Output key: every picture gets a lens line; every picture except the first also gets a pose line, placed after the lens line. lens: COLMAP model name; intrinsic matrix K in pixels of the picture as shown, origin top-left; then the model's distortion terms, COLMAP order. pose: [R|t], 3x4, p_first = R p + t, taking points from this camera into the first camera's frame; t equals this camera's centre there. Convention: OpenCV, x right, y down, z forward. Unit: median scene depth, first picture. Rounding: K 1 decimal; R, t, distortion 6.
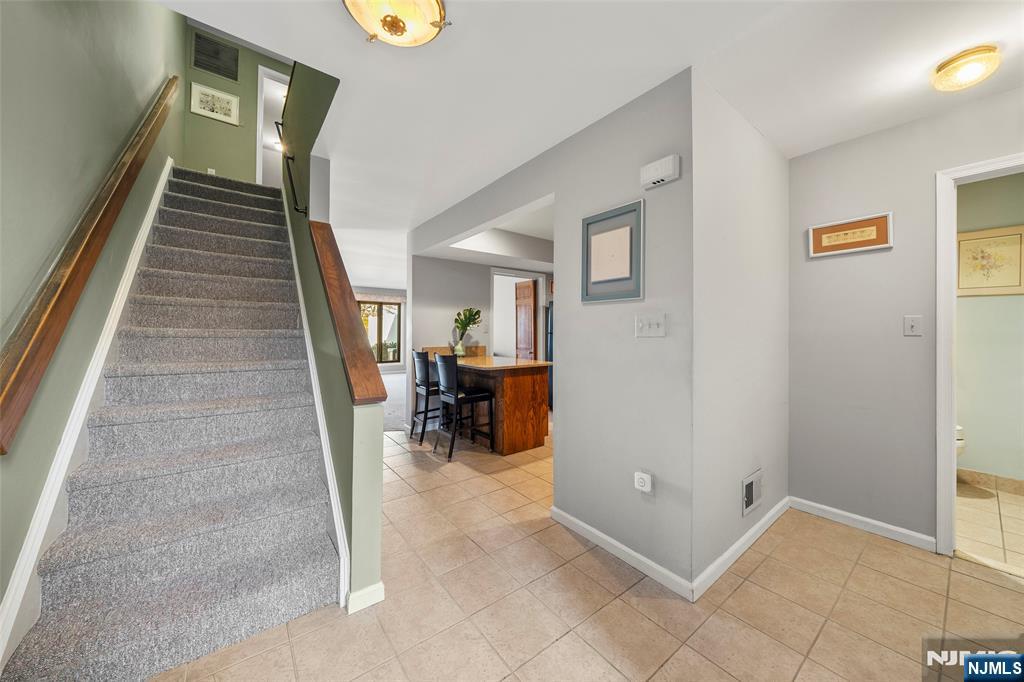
lens RADIAL K [[350.5, 0, 506.5], [0, 350.5, 343.0], [0, 0, 1]] dist [-0.000880, -0.000034]
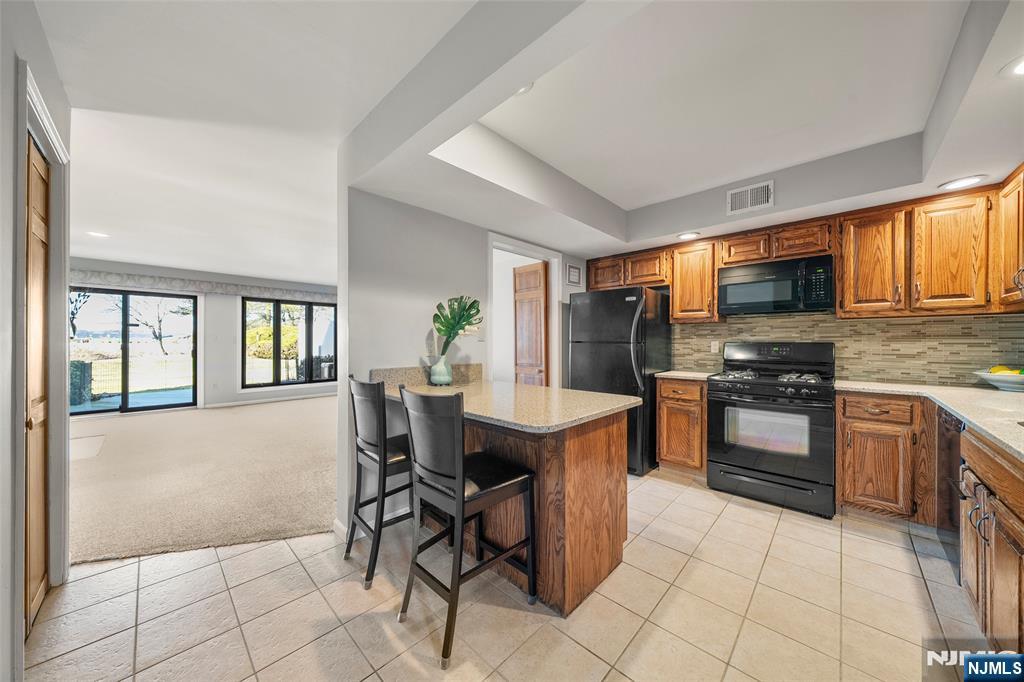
lens RADIAL K [[350.5, 0, 506.5], [0, 350.5, 343.0], [0, 0, 1]] dist [-0.000880, -0.000034]
pose [[0.989479, -0.006169, 0.144545, -0.111701], [0.010360, 0.999547, -0.028264, -0.009491], [-0.144306, 0.029464, 0.989094, 0.440652]]
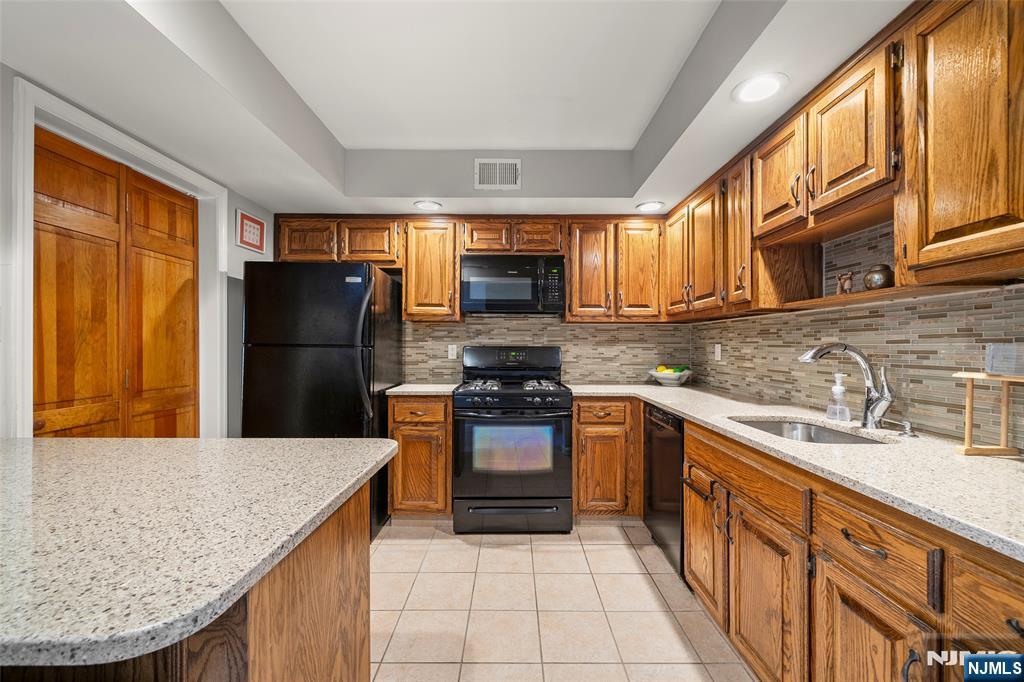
lens RADIAL K [[411.3, 0, 512.8], [0, 411.3, 347.0], [0, 0, 1]] dist [0.000311, 0.000211]
pose [[0.608041, -0.004696, 0.793892, -0.067683], [0.026597, 0.999542, -0.014458, -0.012888], [-0.793460, 0.029906, 0.607887, 0.600521]]
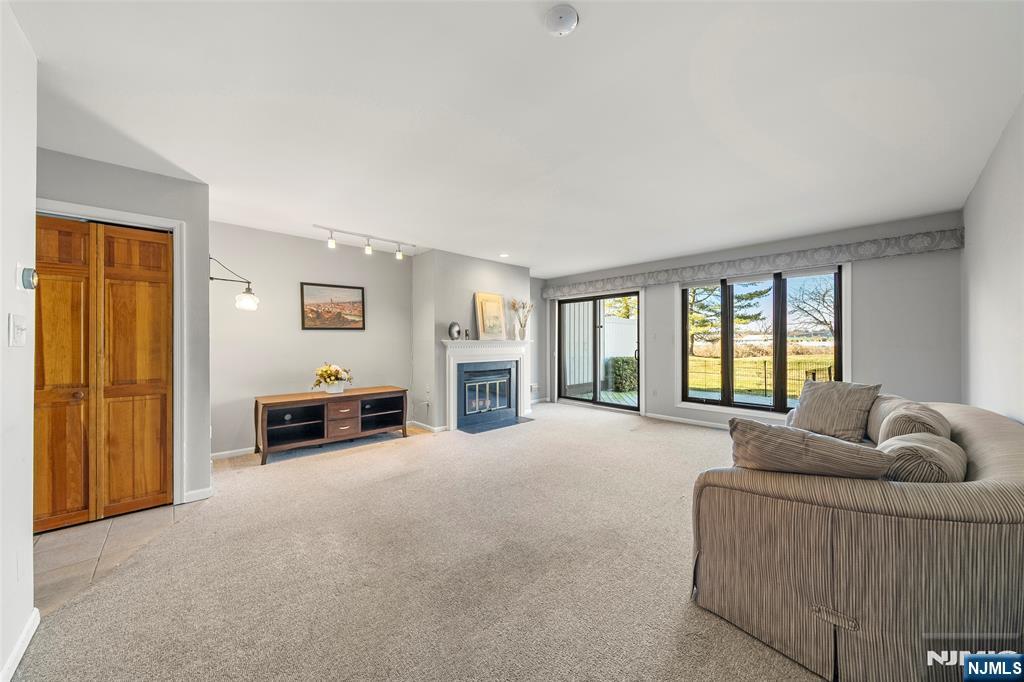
lens RADIAL K [[350.5, 0, 506.5], [0, 350.5, 343.0], [0, 0, 1]] dist [-0.000880, -0.000034]
pose [[0.092640, -0.007097, -0.995674, 0.122987], [-0.023592, 0.999678, -0.009320, -0.041894], [0.995420, 0.024353, 0.092443, 1.530455]]
